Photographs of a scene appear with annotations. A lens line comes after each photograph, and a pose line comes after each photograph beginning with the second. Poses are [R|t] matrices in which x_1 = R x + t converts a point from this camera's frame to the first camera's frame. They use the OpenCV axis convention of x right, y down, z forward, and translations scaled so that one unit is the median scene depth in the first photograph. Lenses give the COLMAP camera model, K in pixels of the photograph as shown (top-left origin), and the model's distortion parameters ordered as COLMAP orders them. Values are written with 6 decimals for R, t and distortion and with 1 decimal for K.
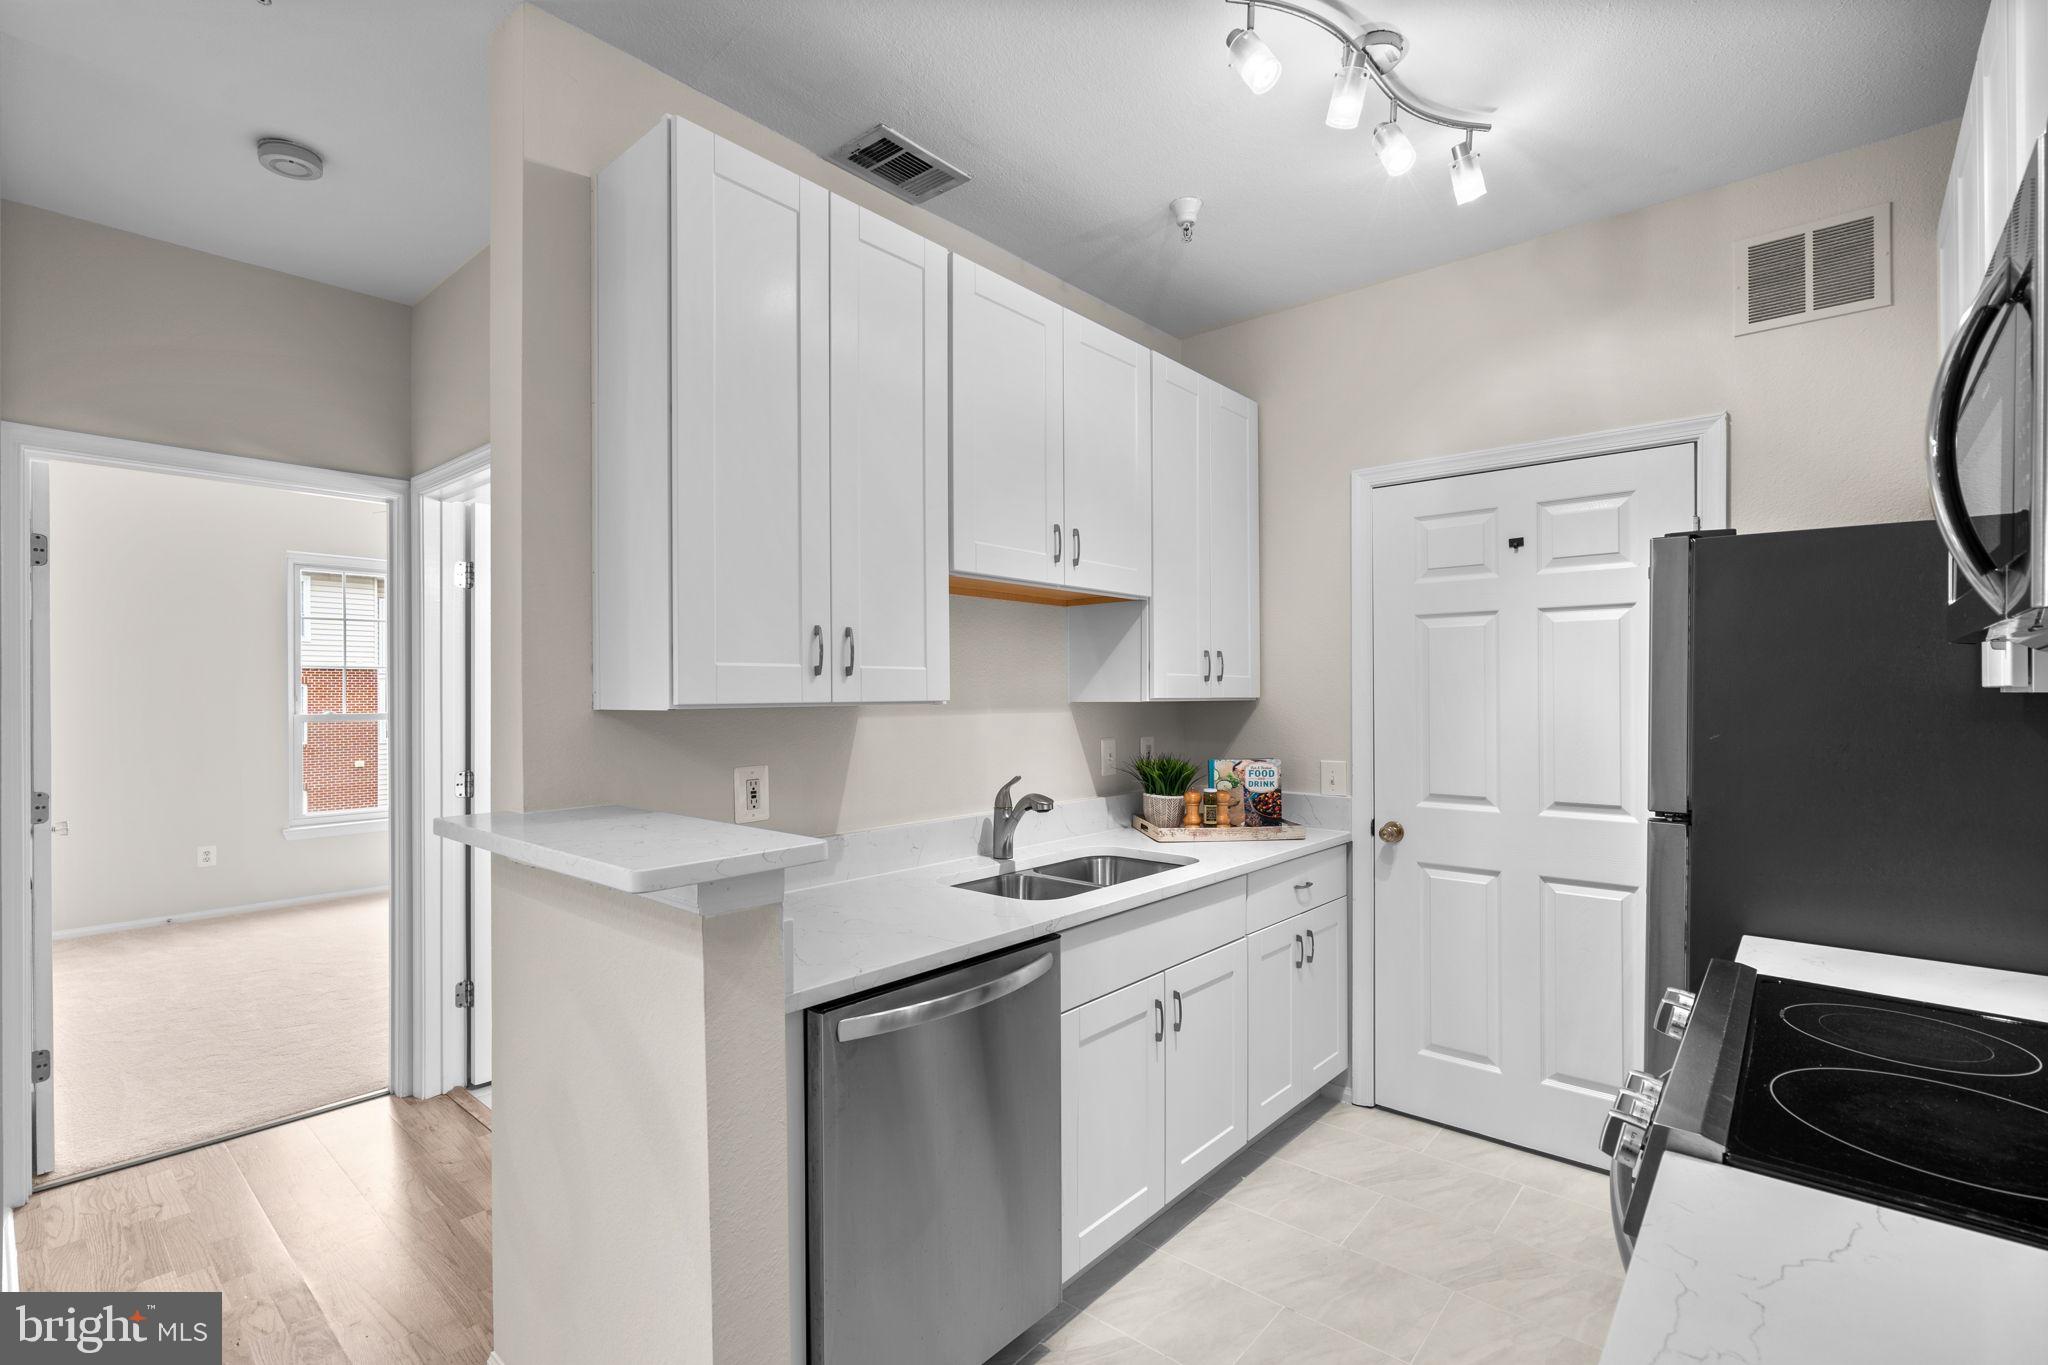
lens RADIAL K [[924.3, 0, 1023.1], [0, 924.3, 688.6], [0, 0, 1]] dist [-0.012639, 0.007182]
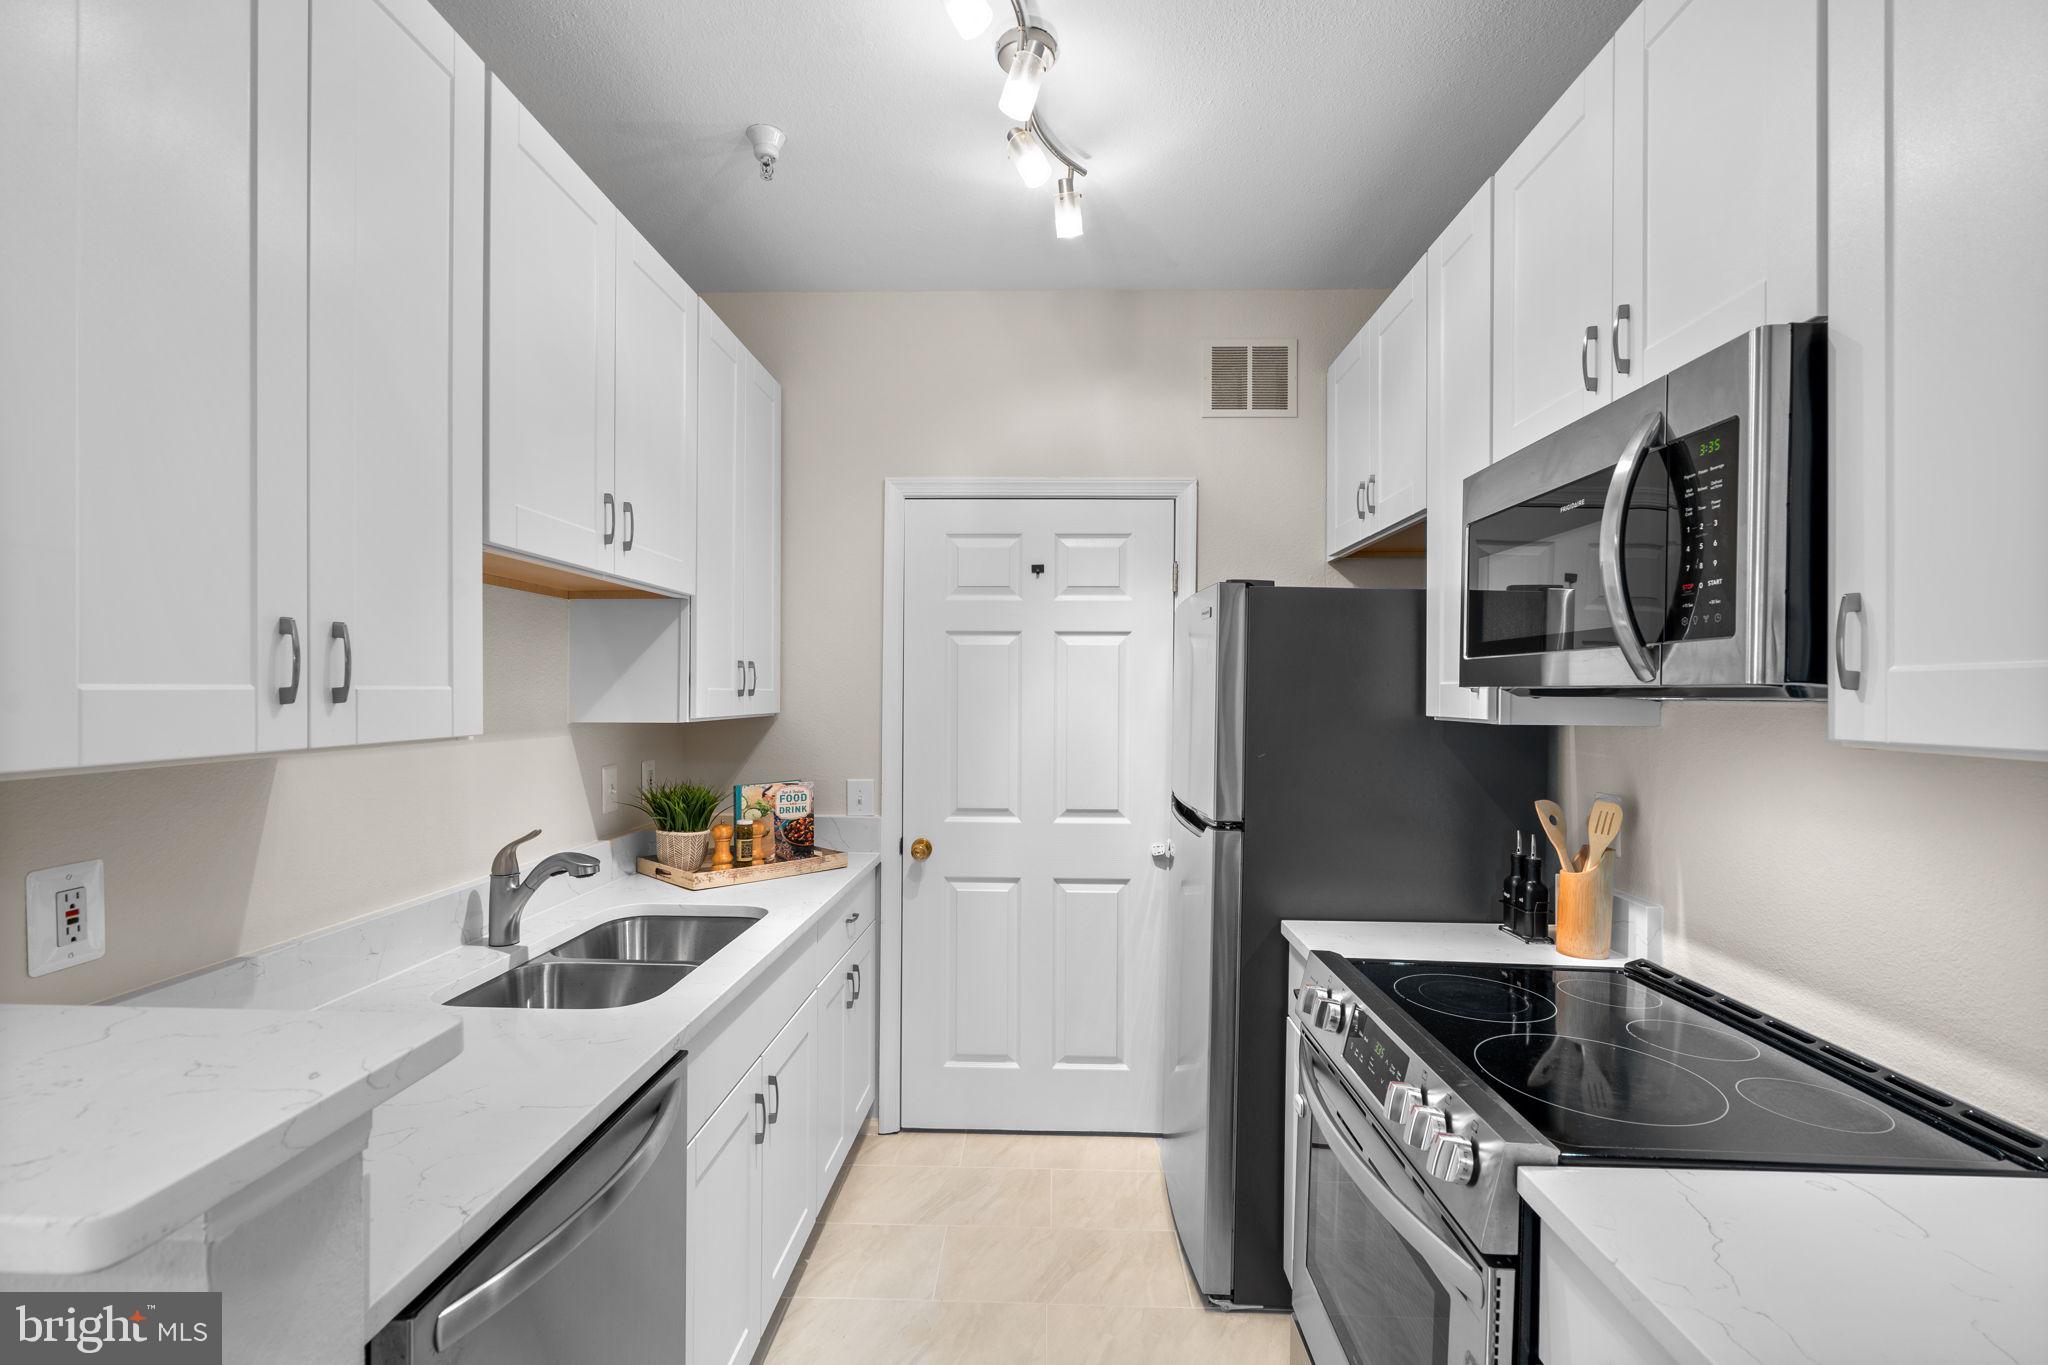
lens RADIAL K [[924.3, 0, 1023.1], [0, 924.3, 688.6], [0, 0, 1]] dist [-0.012639, 0.007182]
pose [[0.776123, 0.008745, 0.630521, -0.152619], [-0.011519, 0.999934, 0.000310, -0.019712], [-0.630476, -0.007503, 0.776172, 0.176071]]
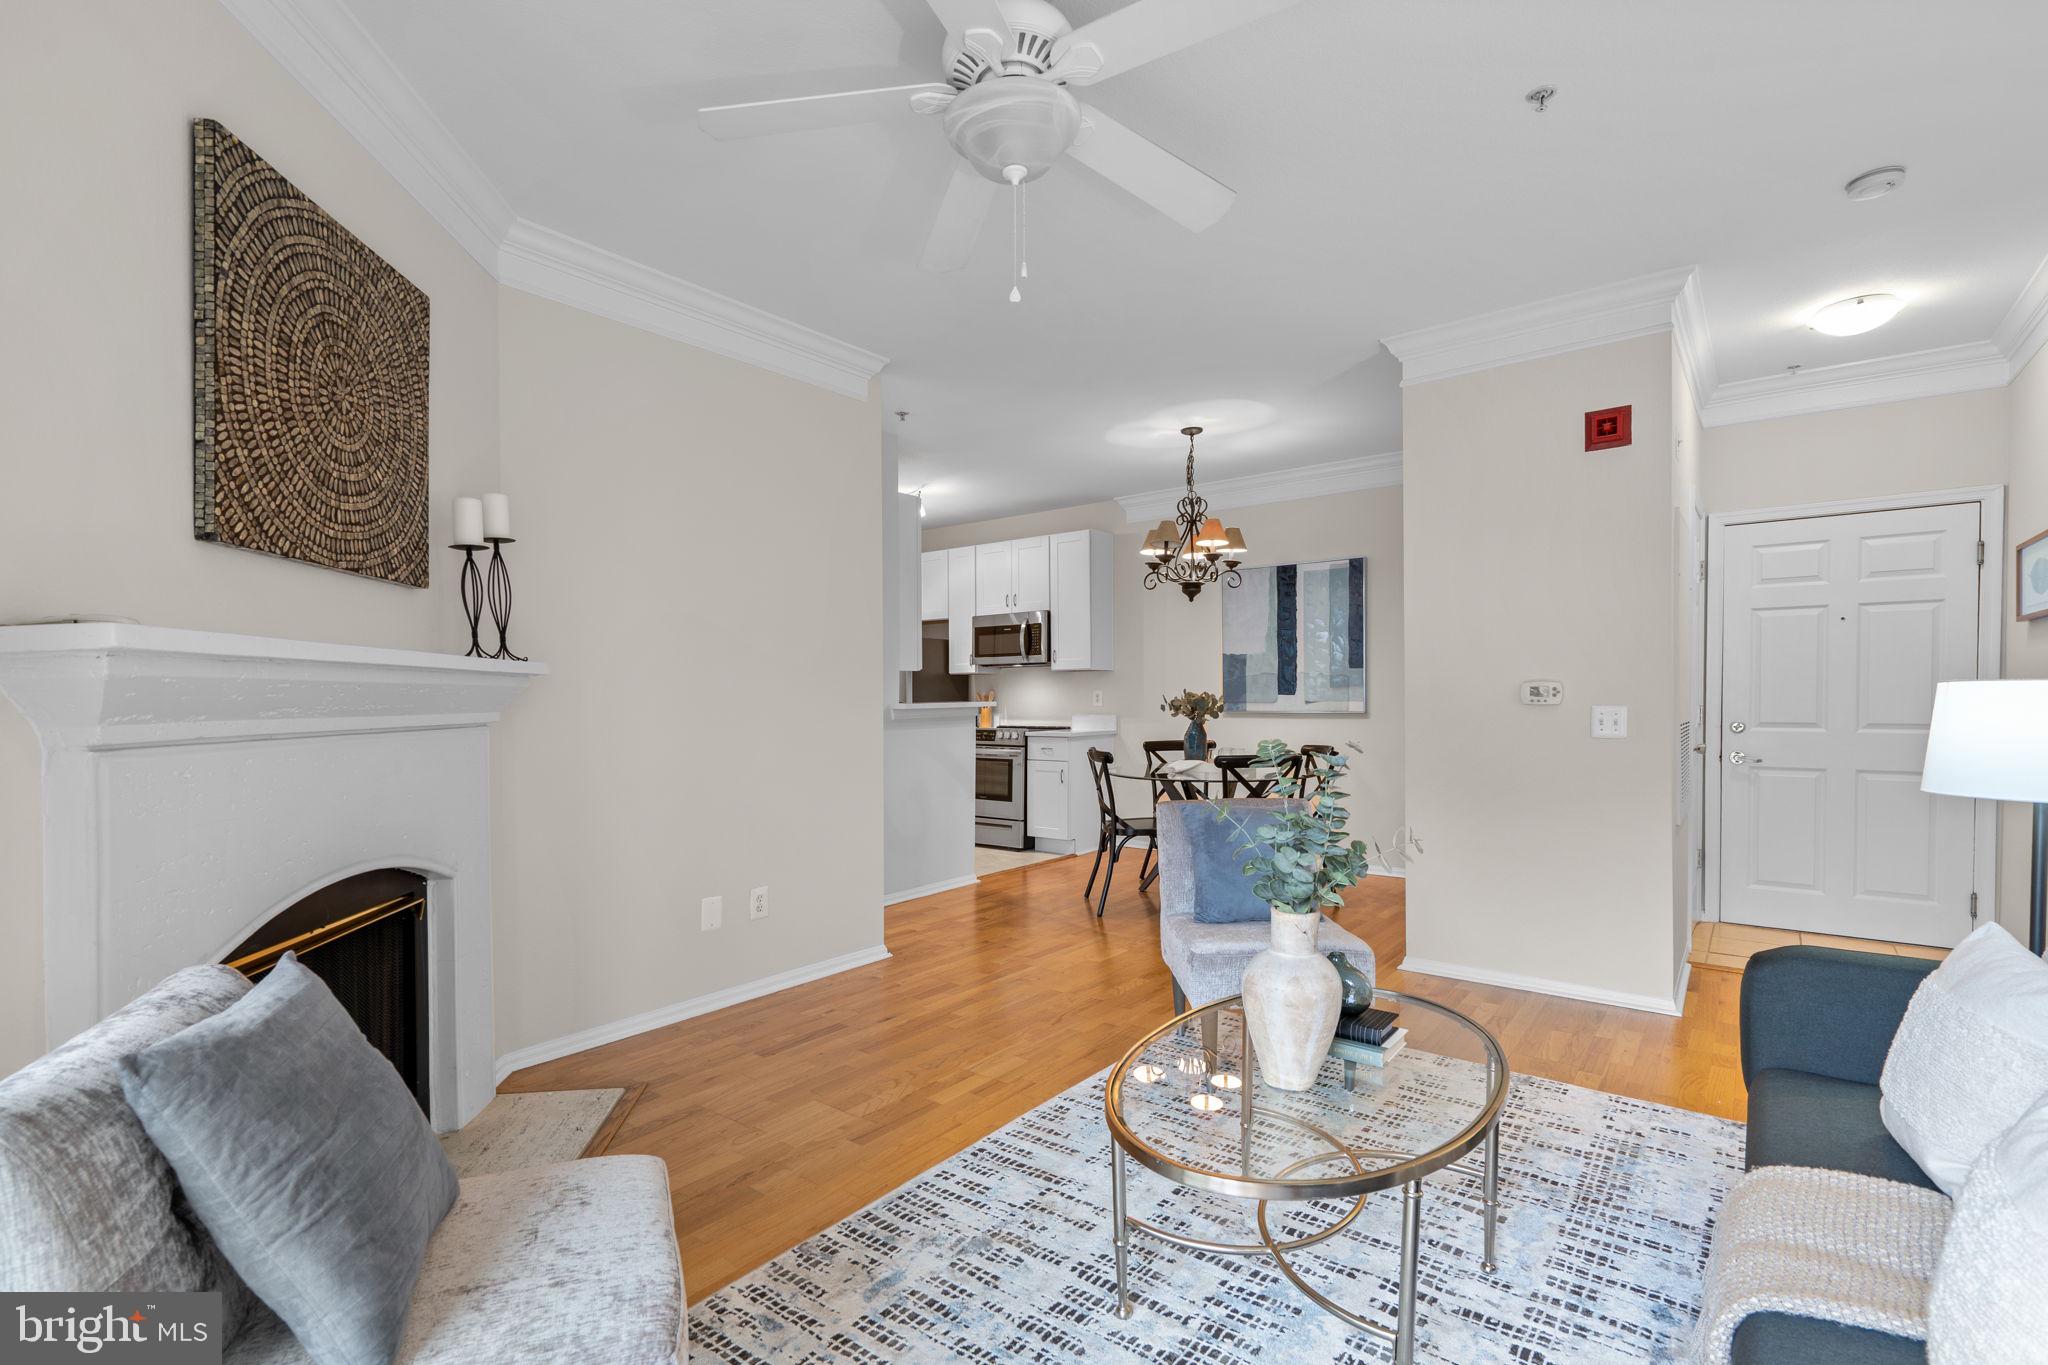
lens RADIAL K [[924.3, 0, 1023.1], [0, 924.3, 688.6], [0, 0, 1]] dist [-0.012639, 0.007182]
pose [[-0.047836, 0.007675, 0.998826, -2.271126], [0.000328, 0.999971, -0.007669, 0.069731], [-0.998855, -0.000040, -0.047837, 0.459807]]
